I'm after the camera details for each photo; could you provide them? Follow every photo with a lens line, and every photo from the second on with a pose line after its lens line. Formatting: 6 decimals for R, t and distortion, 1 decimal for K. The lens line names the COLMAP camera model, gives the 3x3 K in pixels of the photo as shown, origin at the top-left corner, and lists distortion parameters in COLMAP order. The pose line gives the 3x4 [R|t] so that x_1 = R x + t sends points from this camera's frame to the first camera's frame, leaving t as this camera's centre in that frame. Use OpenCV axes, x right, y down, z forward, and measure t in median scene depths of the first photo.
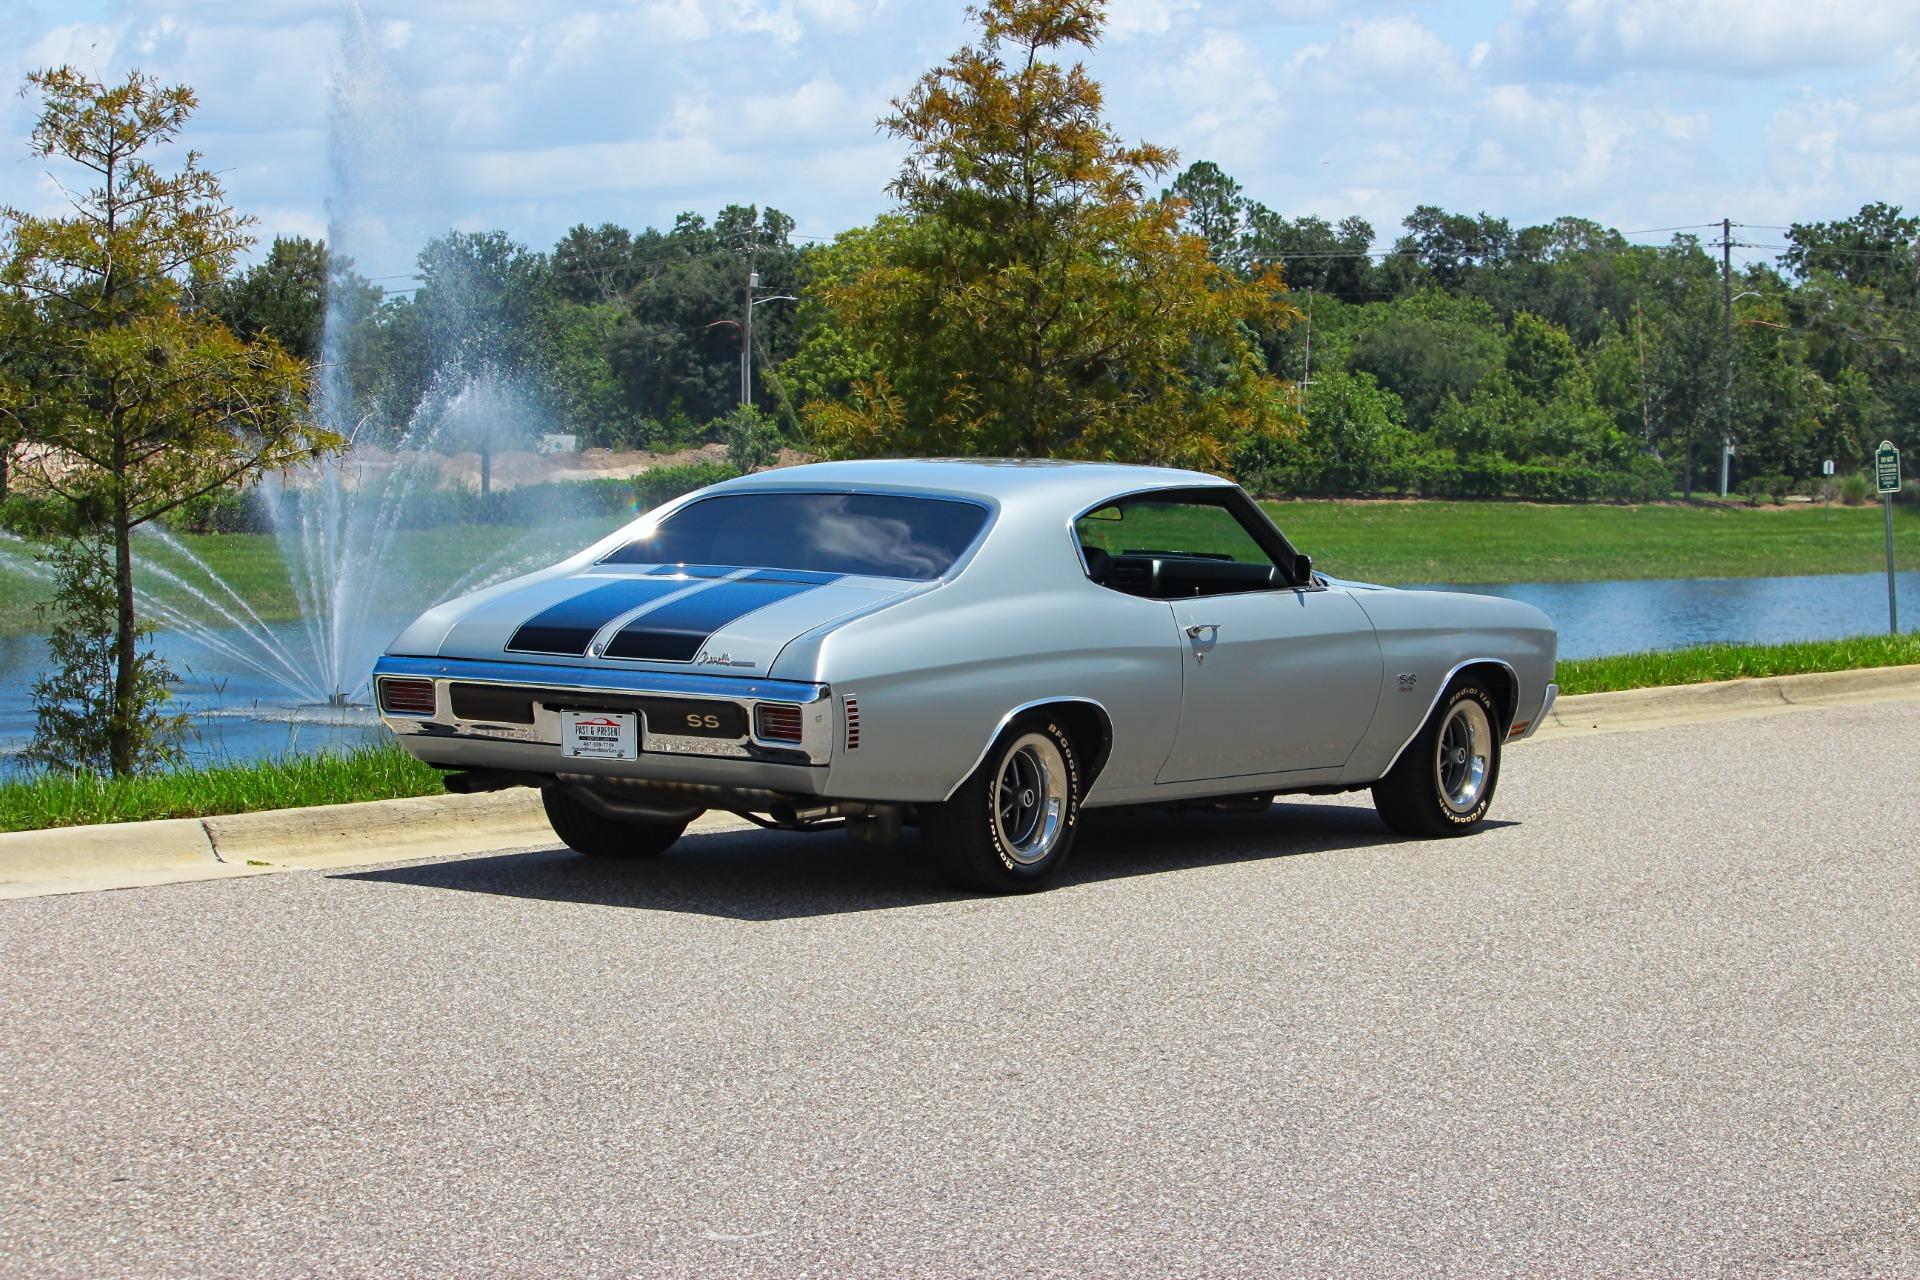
lens RADIAL K [[5032.5, 0, 960.5], [0, 5032.5, 691.3], [0, 0, 1]] dist [-0.446587, 0.077935]
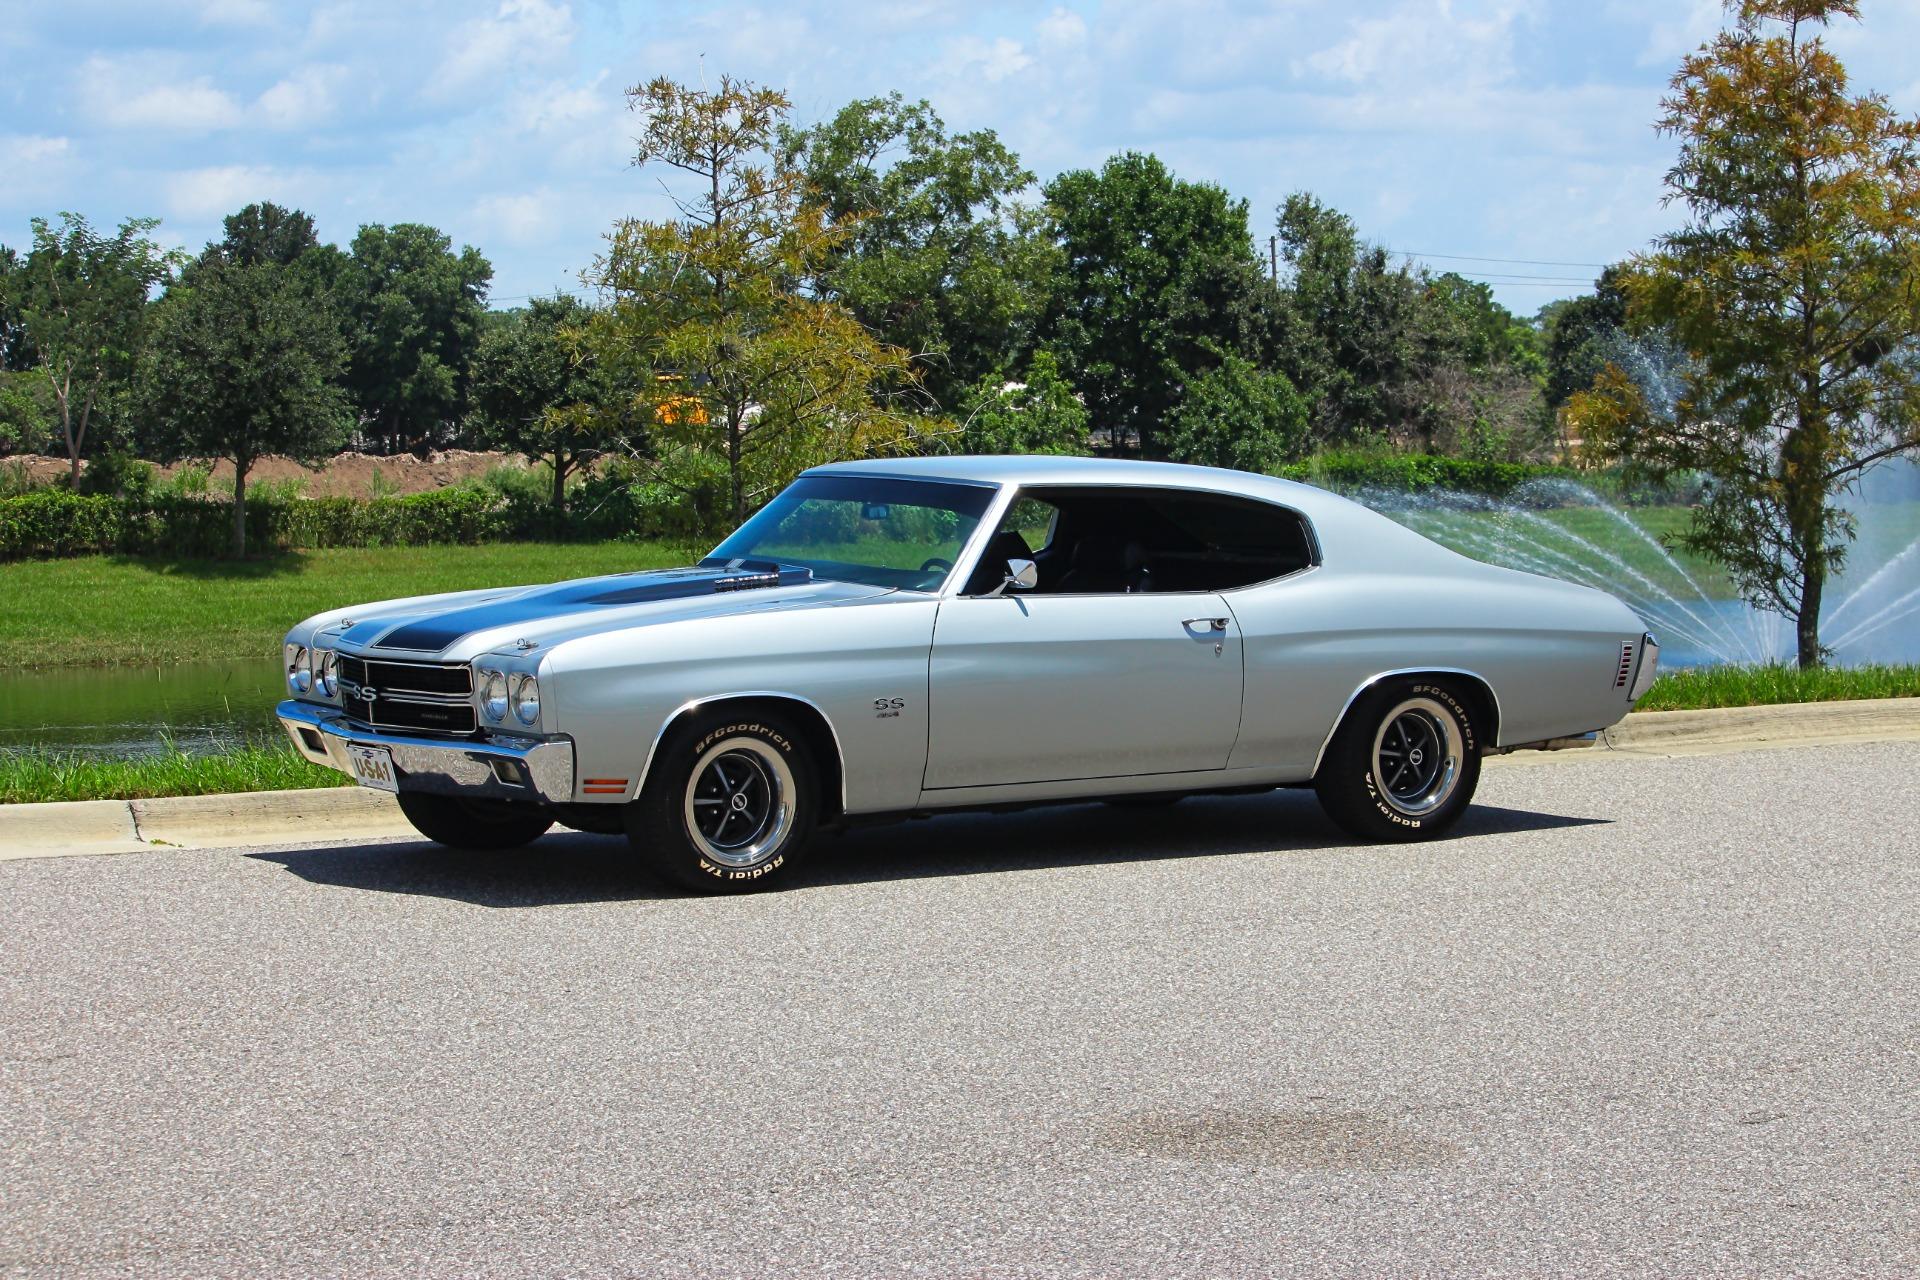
lens RADIAL K [[4997.9, 0, 960.0], [0, 4997.9, 640.0], [0, 0, 1]] dist [-0.467753, 0.220985]
pose [[0.925088, 0.004294, -0.379729, 0.380208], [-0.005440, 0.999983, -0.001945, -0.007306], [0.379714, 0.003865, 0.925096, 0.070871]]
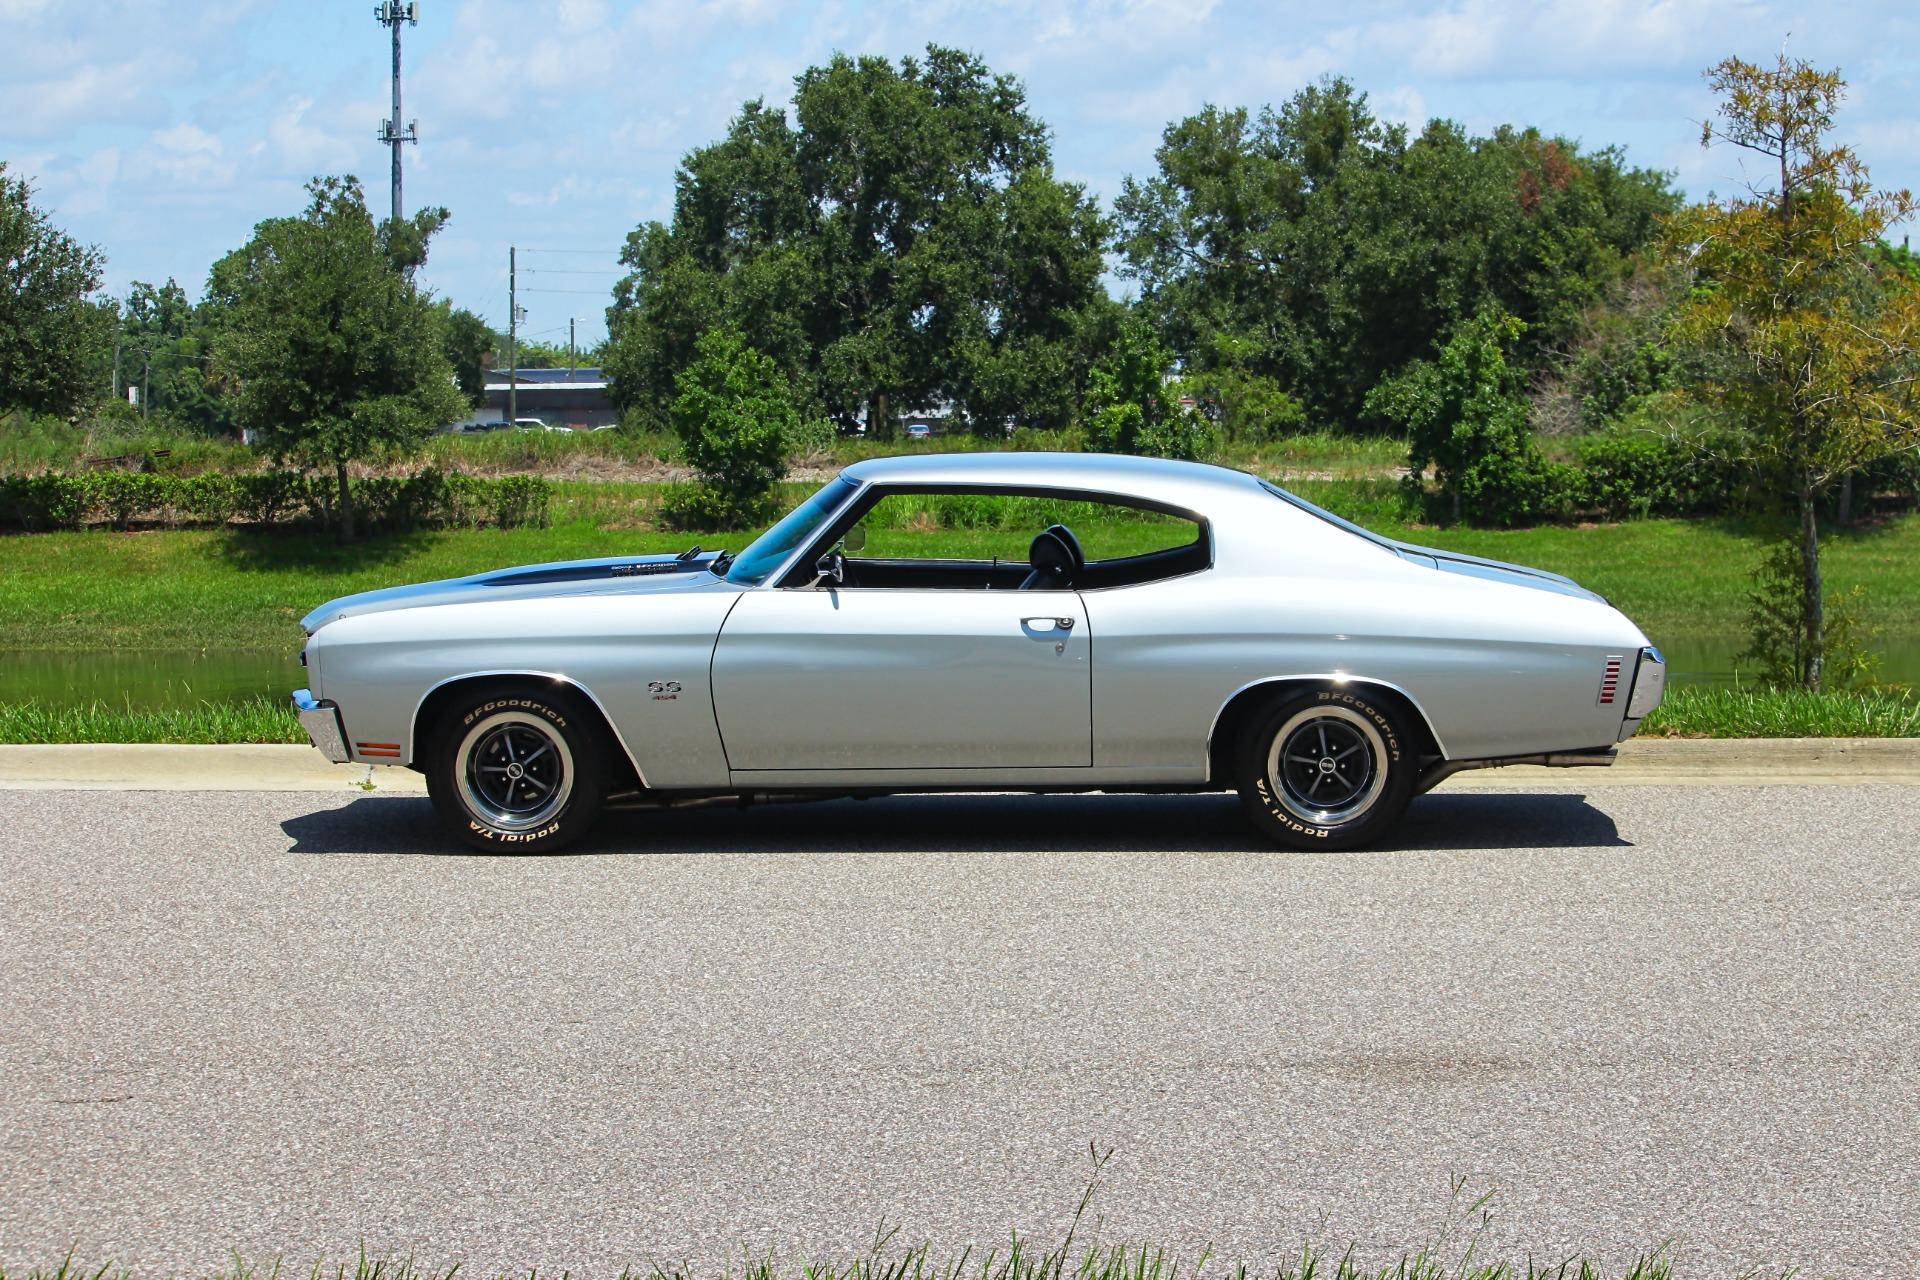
lens RADIAL K [[4951.8, 0, 960.0], [0, 4951.8, 640.0], [0, 0, 1]] dist [-0.484139, 0.716504]
pose [[0.518054, 0.039860, -0.854419, 0.859339], [-0.034223, 0.999080, 0.025858, -0.032662], [0.854663, 0.015845, 0.518941, 0.447417]]
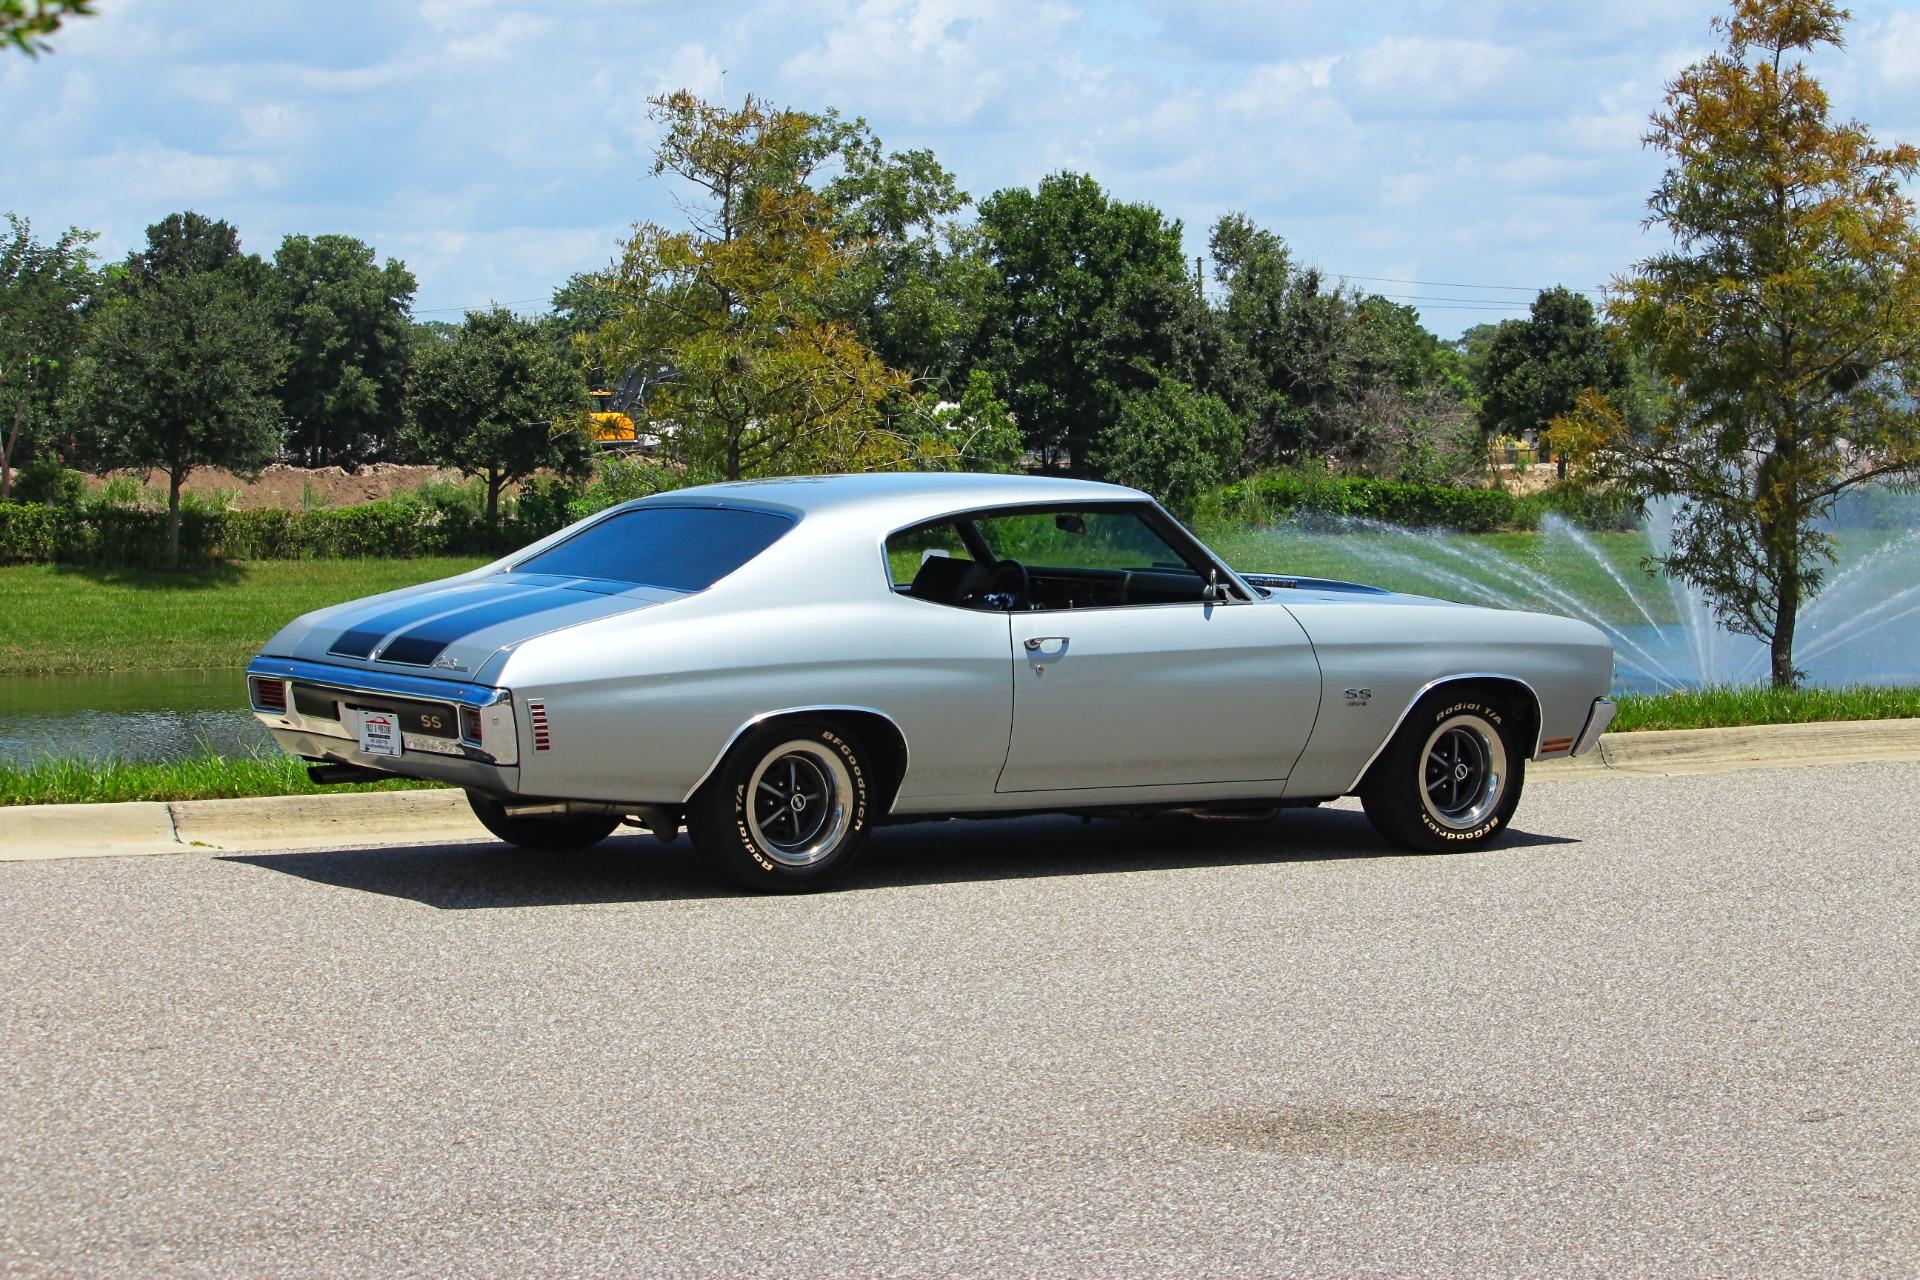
lens RADIAL K [[5032.3, 0, 958.6], [0, 5032.3, 536.2], [0, 0, 1]] dist [-0.430362, -0.386403]
pose [[0.931440, 0.004204, -0.363870, 0.367809], [-0.015044, 0.999523, -0.026963, -0.005434], [0.363583, 0.030588, 0.931059, 0.039848]]
